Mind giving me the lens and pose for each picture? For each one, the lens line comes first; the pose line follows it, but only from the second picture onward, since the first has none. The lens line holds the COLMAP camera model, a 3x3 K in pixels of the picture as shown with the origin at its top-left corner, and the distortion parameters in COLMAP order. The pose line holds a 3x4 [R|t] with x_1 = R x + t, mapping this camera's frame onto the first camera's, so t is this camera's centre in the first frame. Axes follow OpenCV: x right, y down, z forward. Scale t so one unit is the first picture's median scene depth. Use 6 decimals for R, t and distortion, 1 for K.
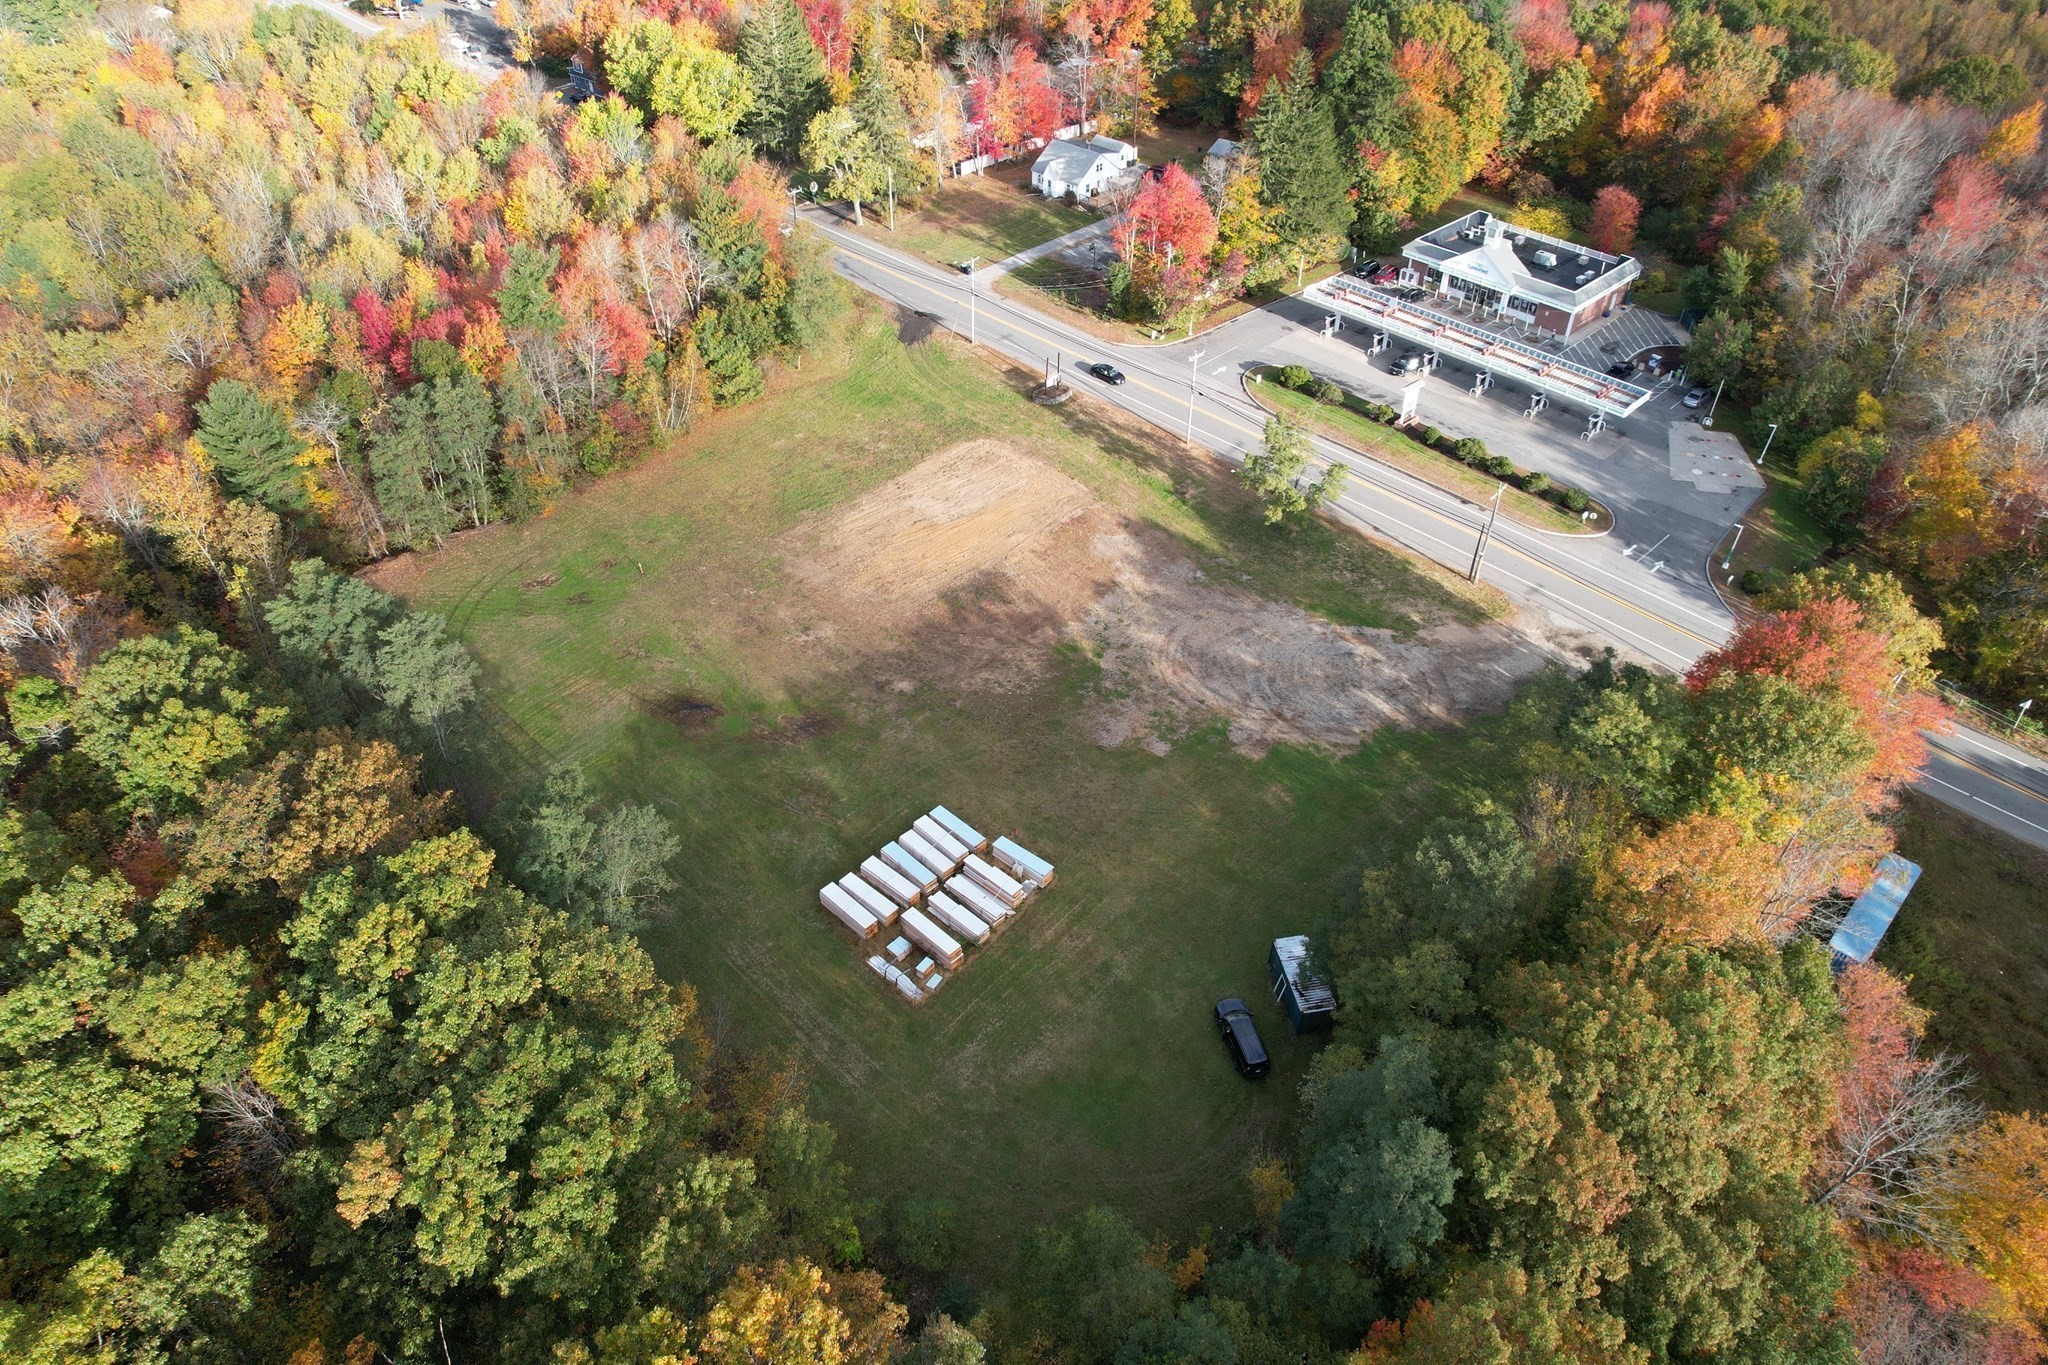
lens RADIAL K [[1310.4, 0, 1029.2], [0, 1310.4, 701.8], [0, 0, 1]] dist [-0.077097, 0.071758]
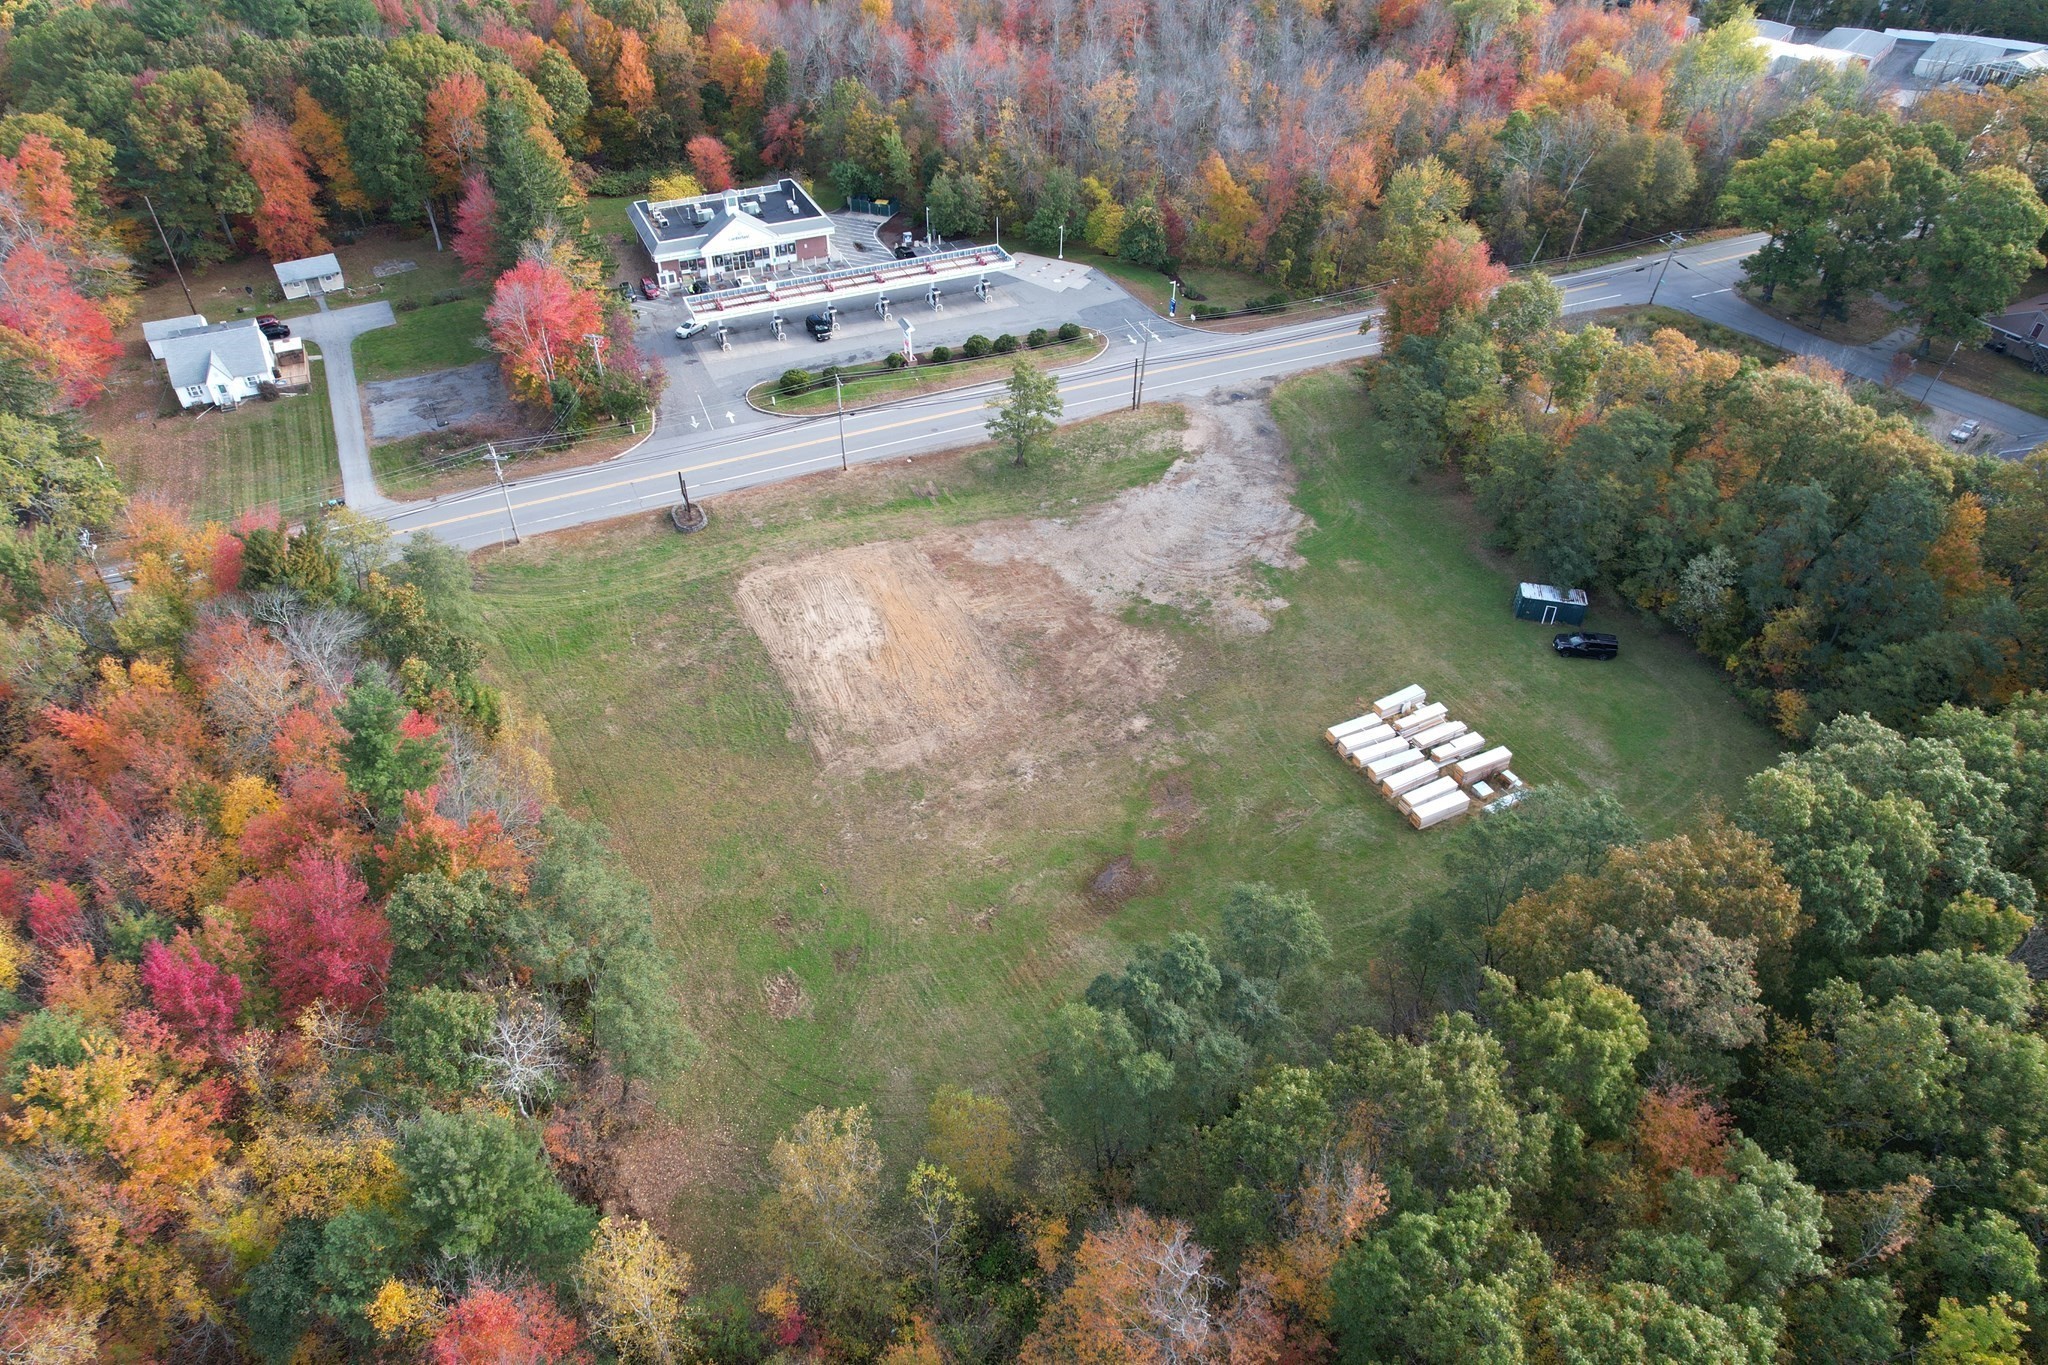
lens RADIAL K [[1310.4, 0, 1029.2], [0, 1310.4, 701.8], [0, 0, 1]] dist [-0.077097, 0.071758]
pose [[0.343936, -0.620388, 0.704860, -0.743287], [0.605495, 0.720272, 0.338502, -0.375158], [-0.717693, 0.310366, 0.623369, 0.394541]]
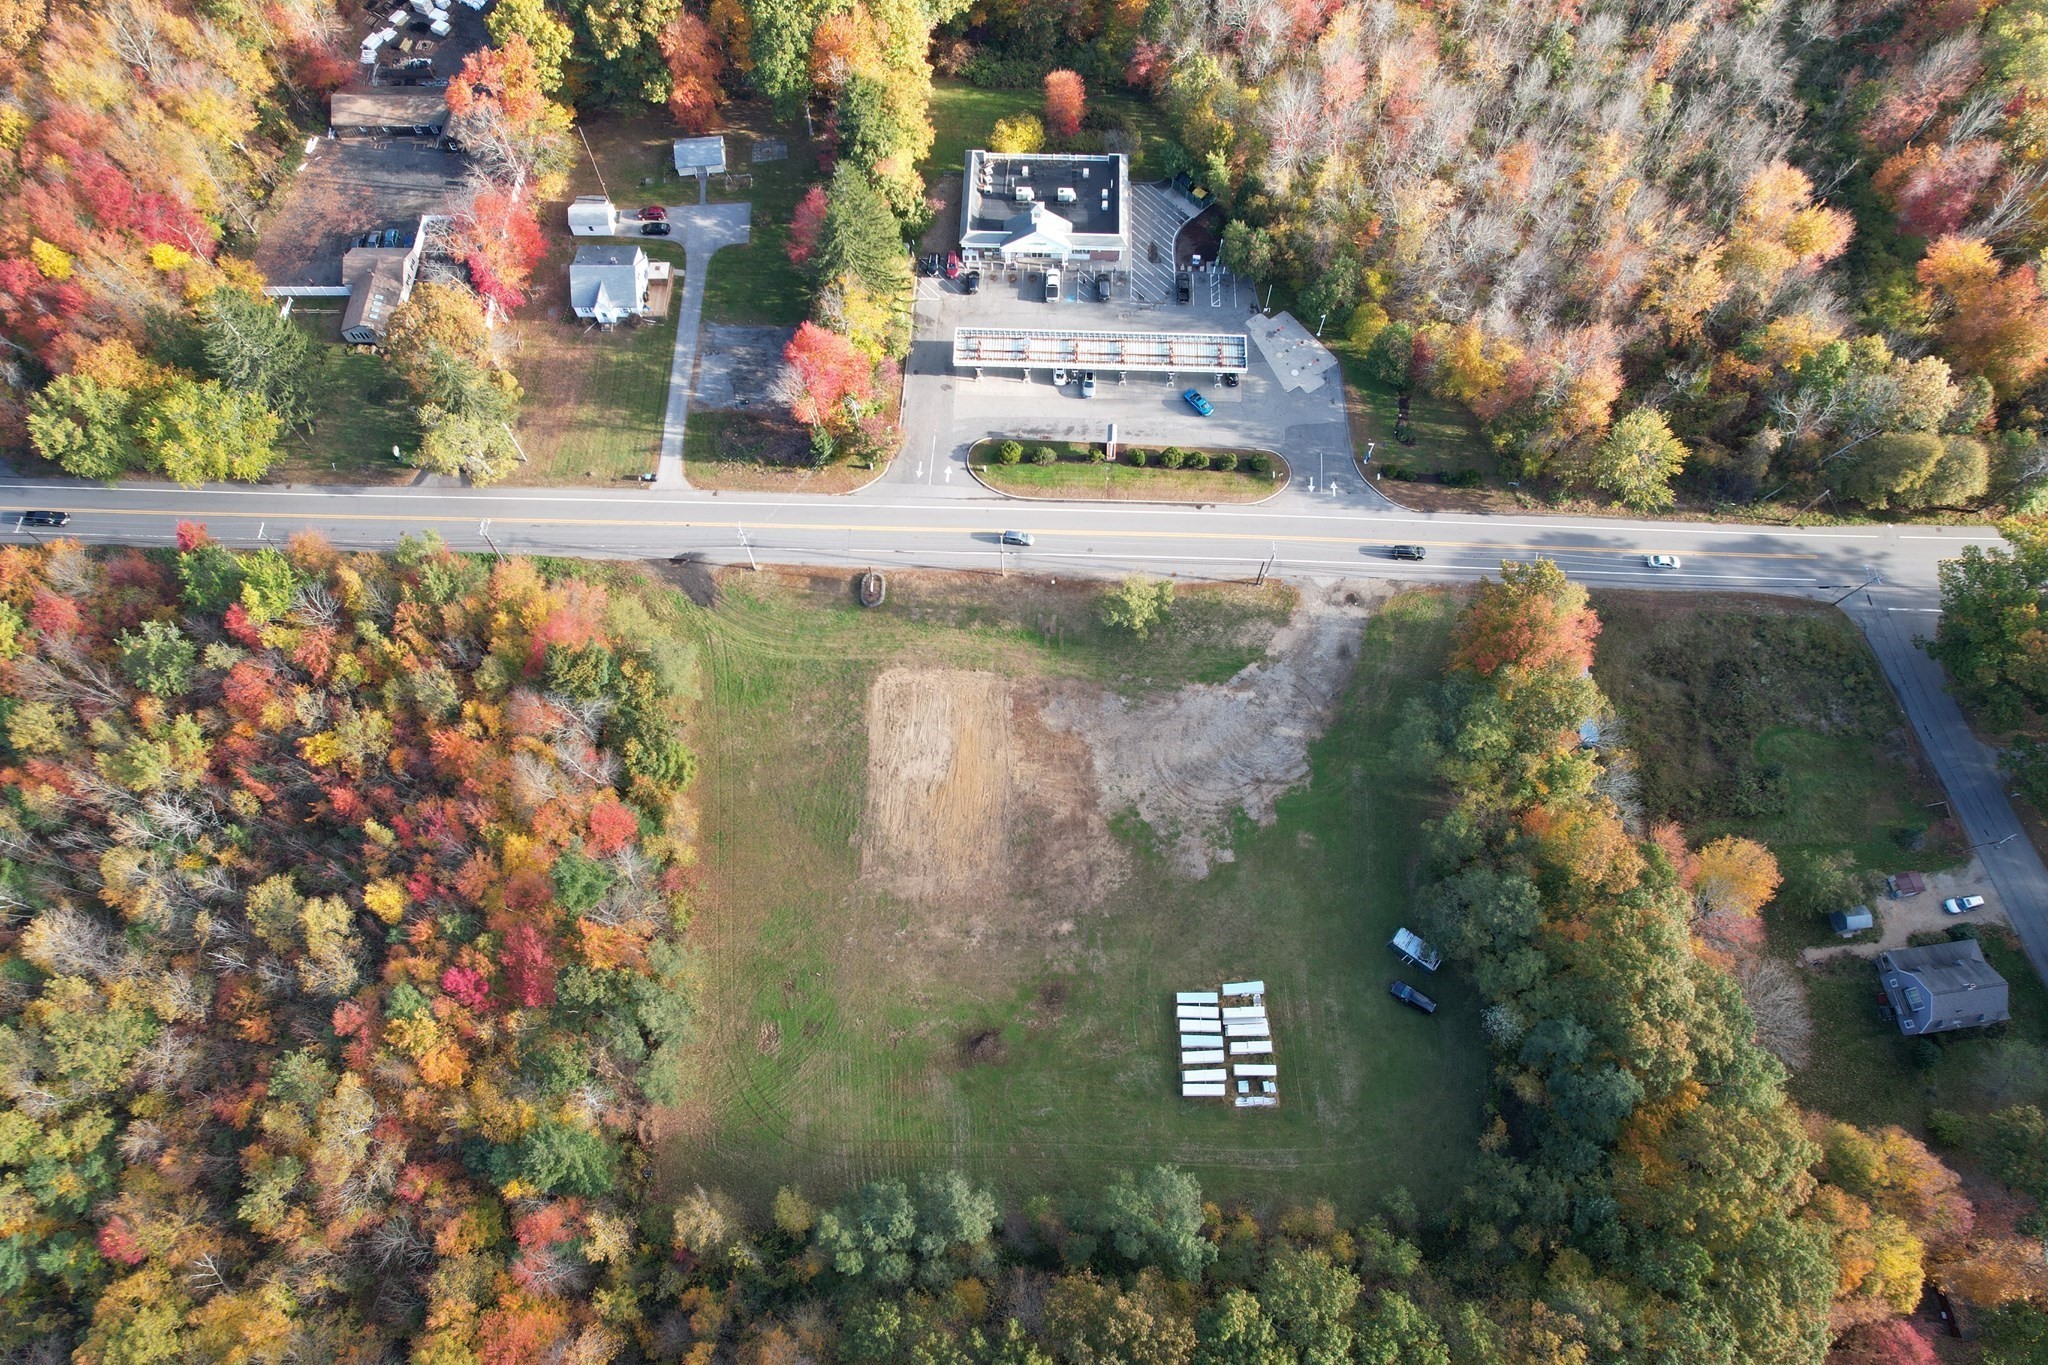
lens RADIAL K [[1310.4, 0, 1029.2], [0, 1310.4, 701.8], [0, 0, 1]] dist [-0.077097, 0.071758]
pose [[0.724453, -0.639531, 0.257231, -0.308698], [0.454214, 0.723576, 0.519739, -0.881057], [-0.518515, -0.259688, 0.814680, -0.089753]]
